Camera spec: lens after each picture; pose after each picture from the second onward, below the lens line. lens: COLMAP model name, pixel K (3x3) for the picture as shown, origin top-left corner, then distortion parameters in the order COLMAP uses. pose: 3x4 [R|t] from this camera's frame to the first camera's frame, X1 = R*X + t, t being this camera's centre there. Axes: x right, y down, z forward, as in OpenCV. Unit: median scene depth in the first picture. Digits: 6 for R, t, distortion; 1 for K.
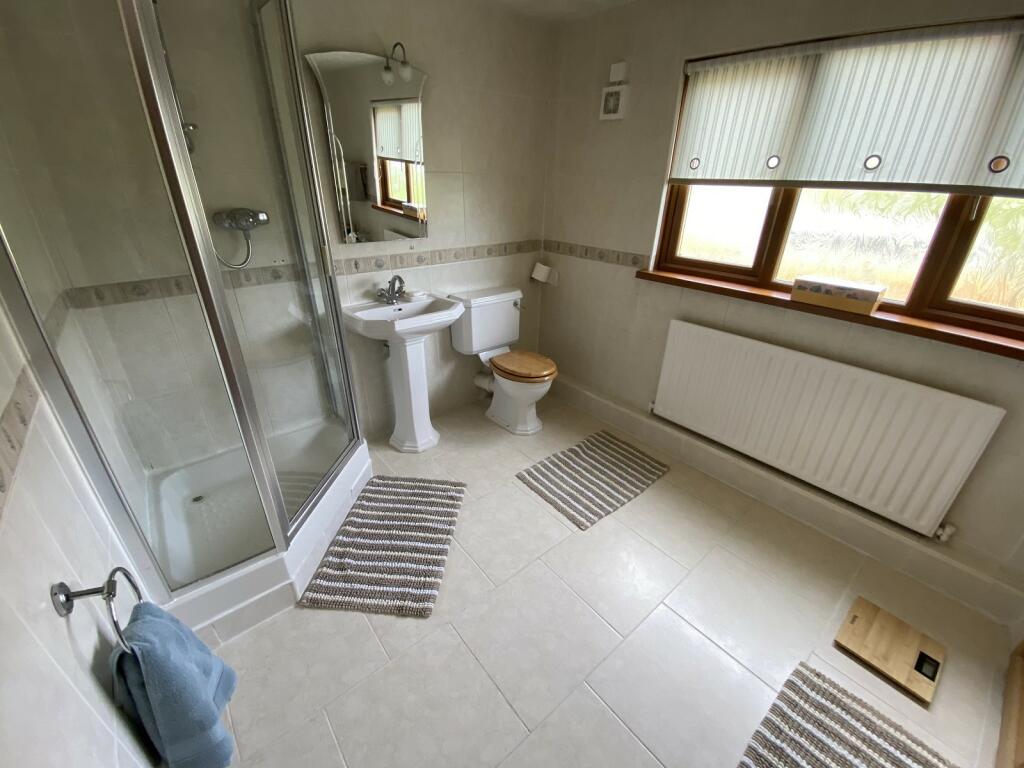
lens RADIAL K [[416.4, 0, 511.6], [0, 416.4, 380.1], [0, 0, 1]] dist [0.002674, -0.014037]
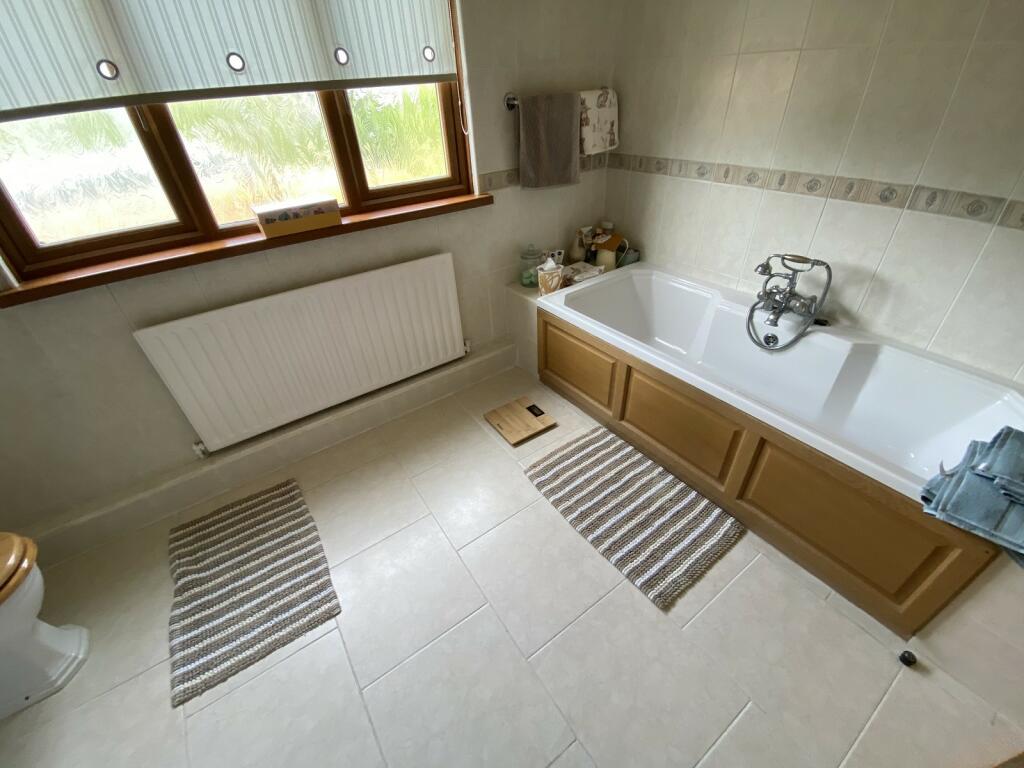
lens RADIAL K [[416.4, 0, 511.6], [0, 416.4, 380.1], [0, 0, 1]] dist [0.002674, -0.014037]
pose [[0.076848, -0.594443, 0.800458, -0.138919], [0.464507, 0.731728, 0.498807, -0.153612], [-0.882229, 0.333486, 0.332354, 0.323103]]
